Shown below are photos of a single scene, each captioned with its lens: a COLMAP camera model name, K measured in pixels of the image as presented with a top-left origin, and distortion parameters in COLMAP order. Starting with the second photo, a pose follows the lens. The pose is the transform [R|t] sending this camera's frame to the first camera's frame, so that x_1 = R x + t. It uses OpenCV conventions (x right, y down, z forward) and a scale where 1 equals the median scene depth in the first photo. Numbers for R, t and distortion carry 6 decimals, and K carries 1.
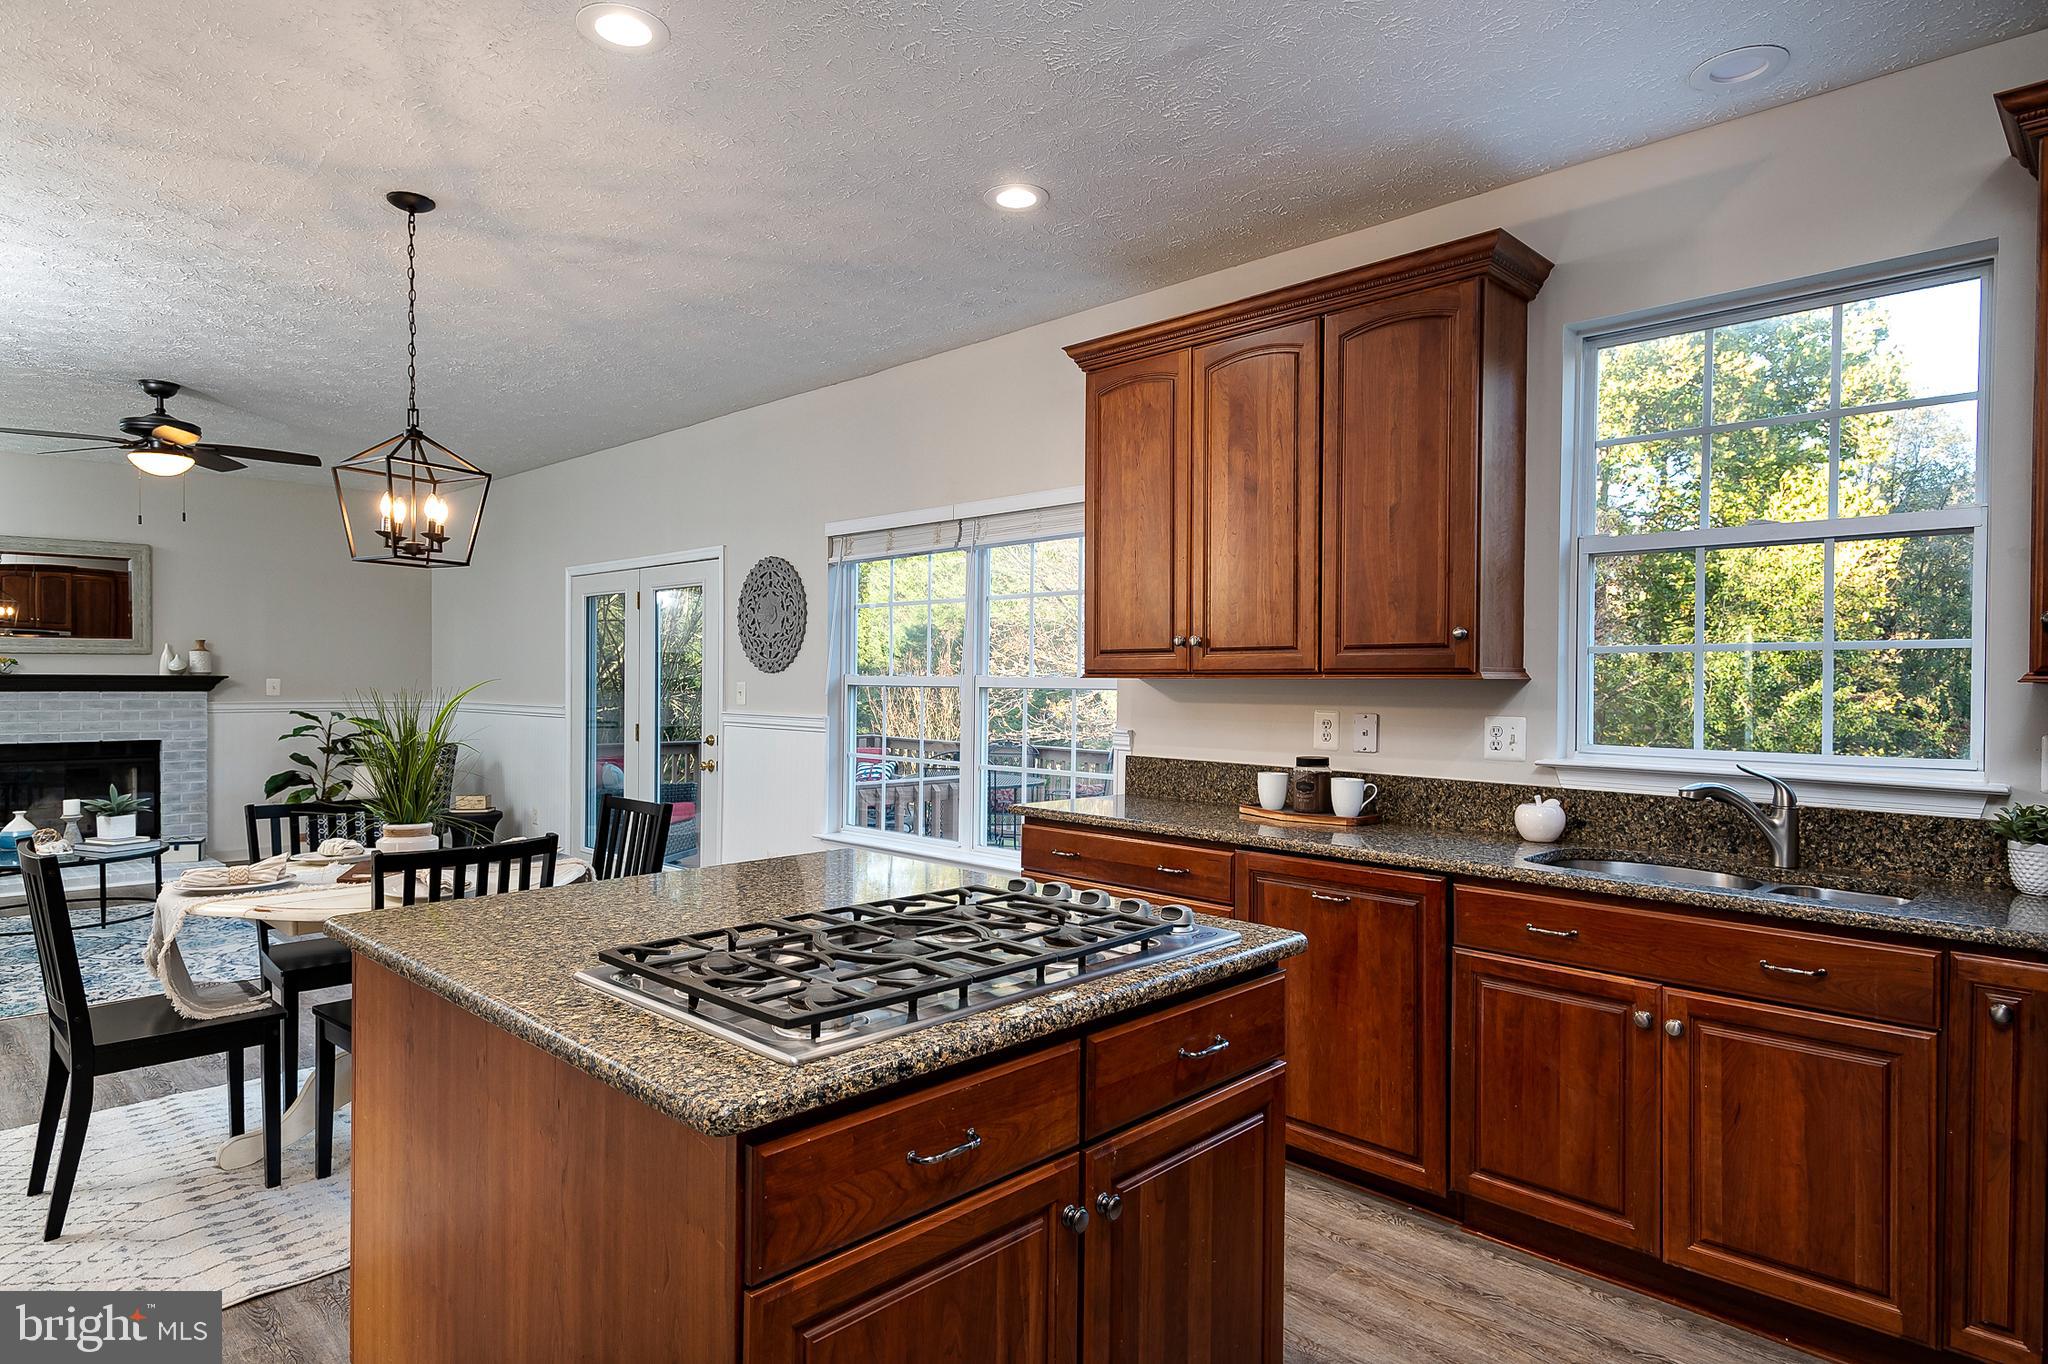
lens RADIAL K [[1159.7, 0, 1030.2], [0, 1159.7, 684.3], [0, 0, 1]] dist [0.006489, -0.002718]
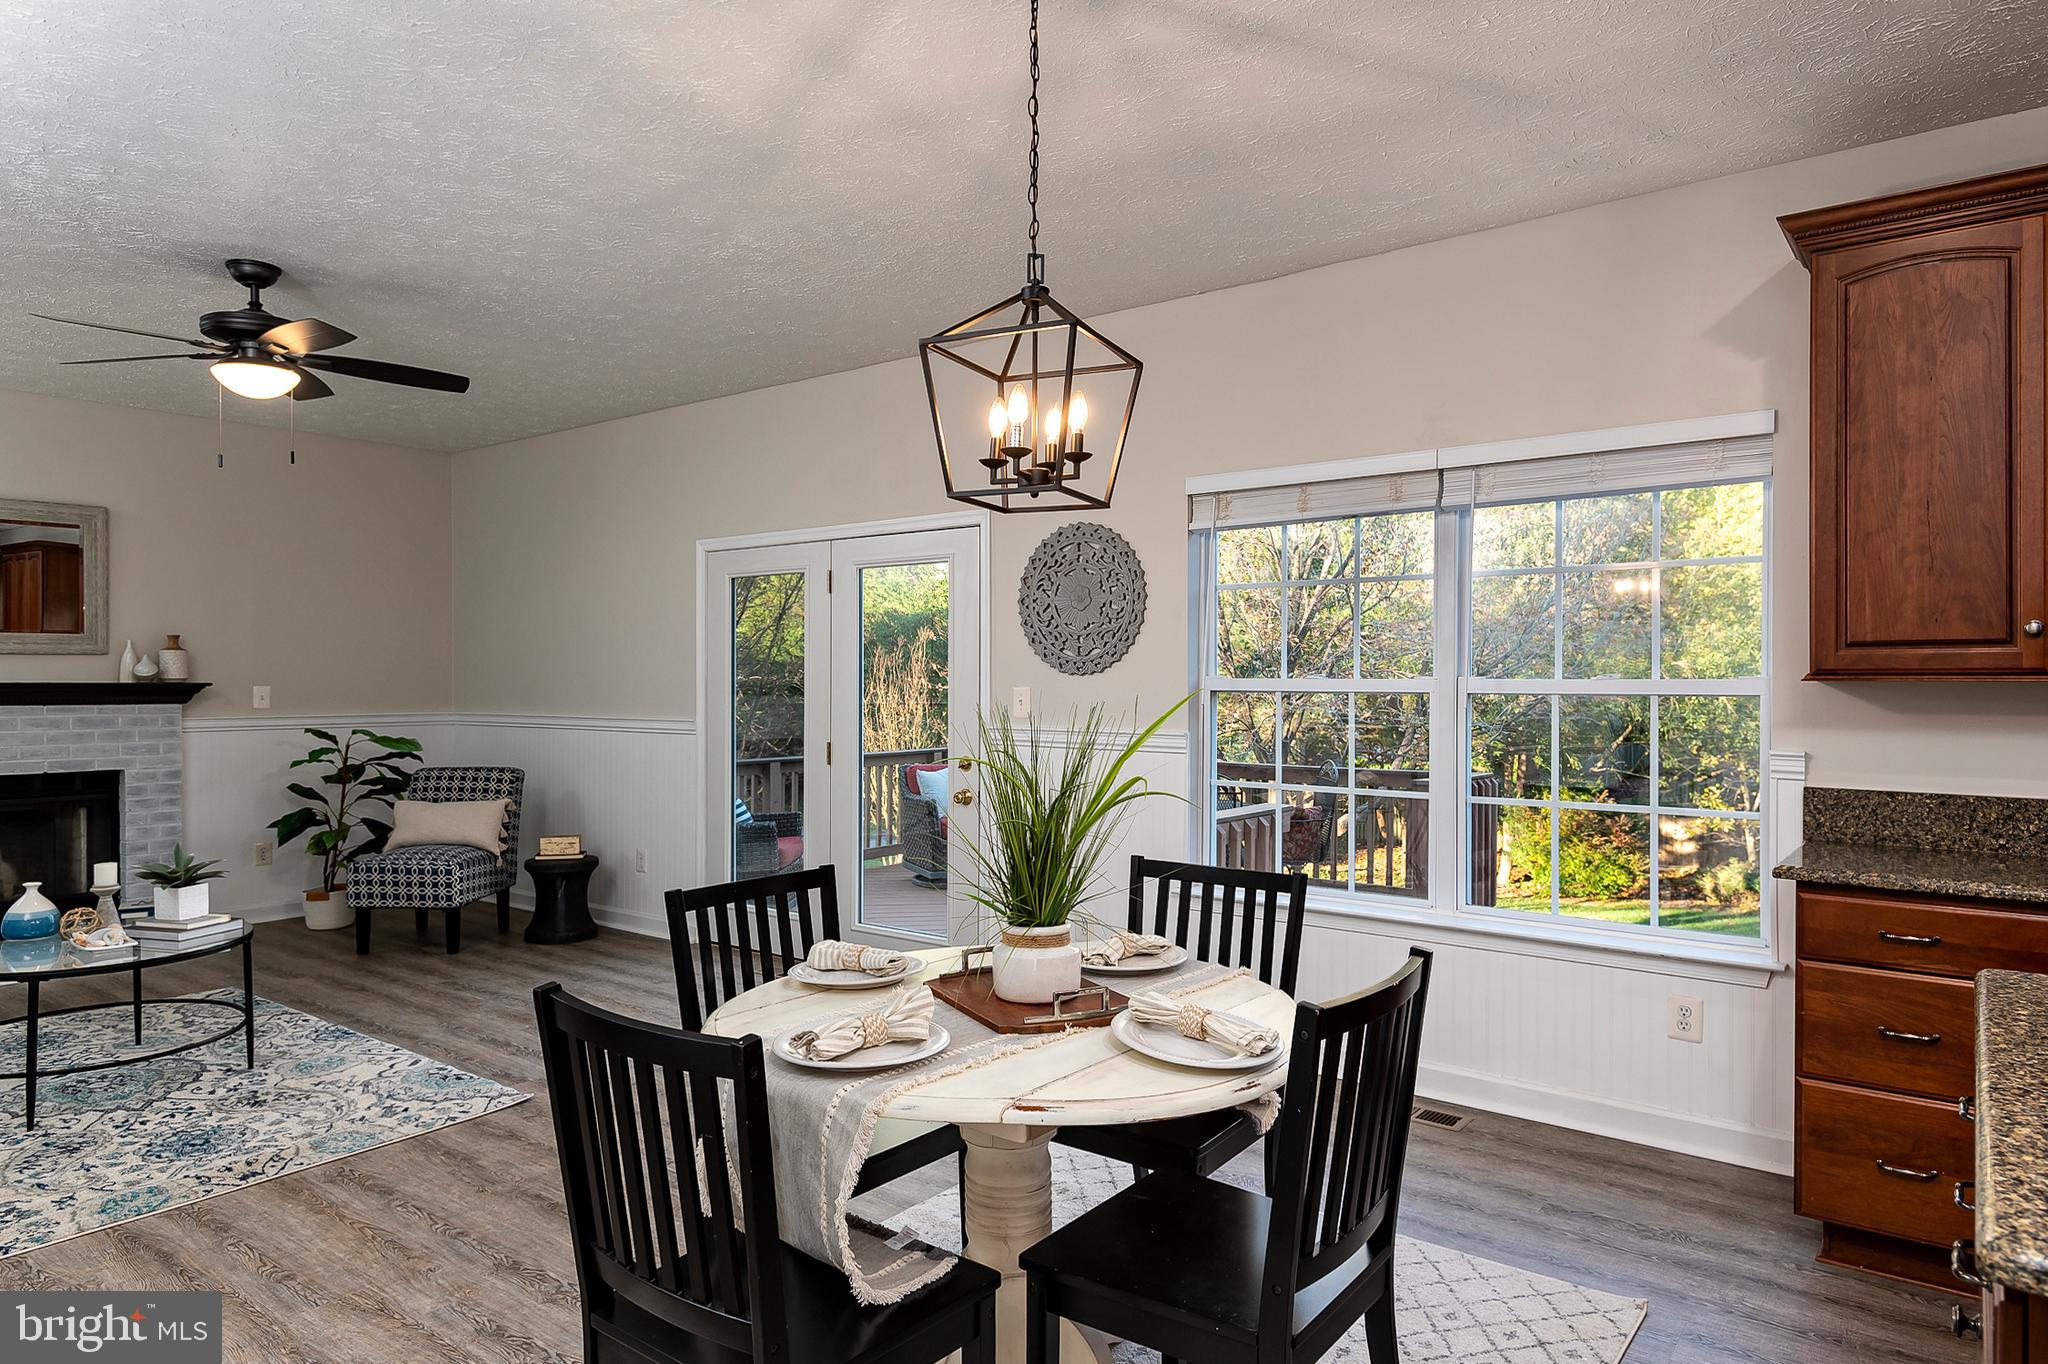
lens RADIAL K [[1232.3, 0, 1009.8], [0, 1232.3, 672.4], [0, 0, 1]] dist [0.022456, -0.015616]
pose [[0.994445, -0.004980, 0.105142, -0.378180], [0.006037, 0.999934, -0.009736, -0.004477], [-0.105086, 0.010317, 0.994410, 0.213561]]
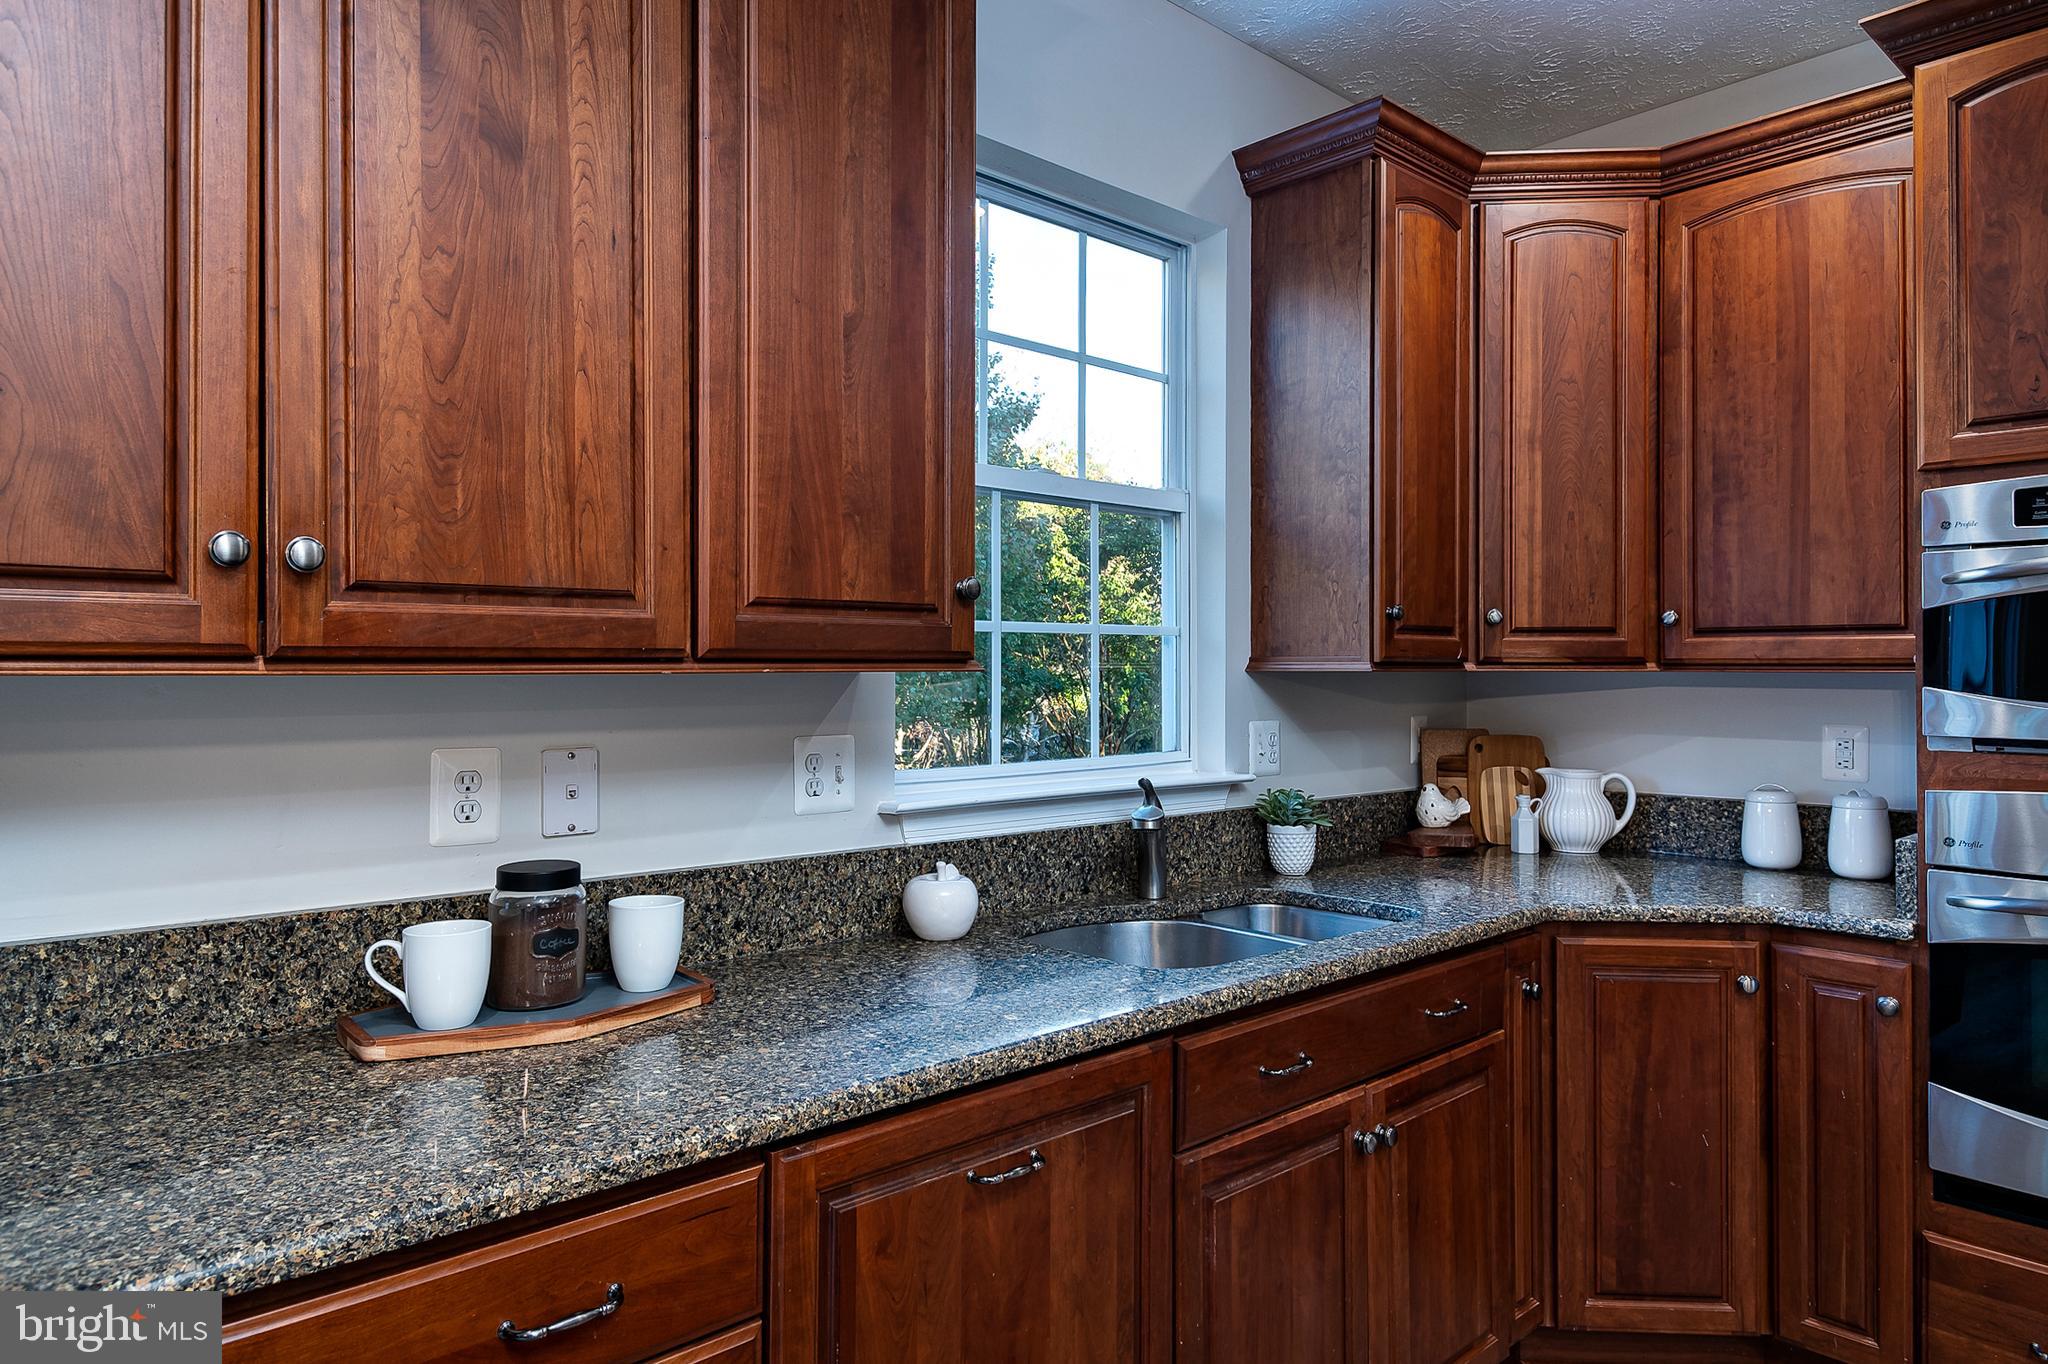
lens RADIAL K [[1232.3, 0, 1014.6], [0, 1232.3, 658.2], [0, 0, 1]] dist [0.022456, -0.015616]
pose [[0.068801, 0.001969, 0.997628, -0.114921], [0.003686, 0.999991, -0.002228, -0.005268], [-0.997624, 0.003830, 0.068793, 0.521095]]
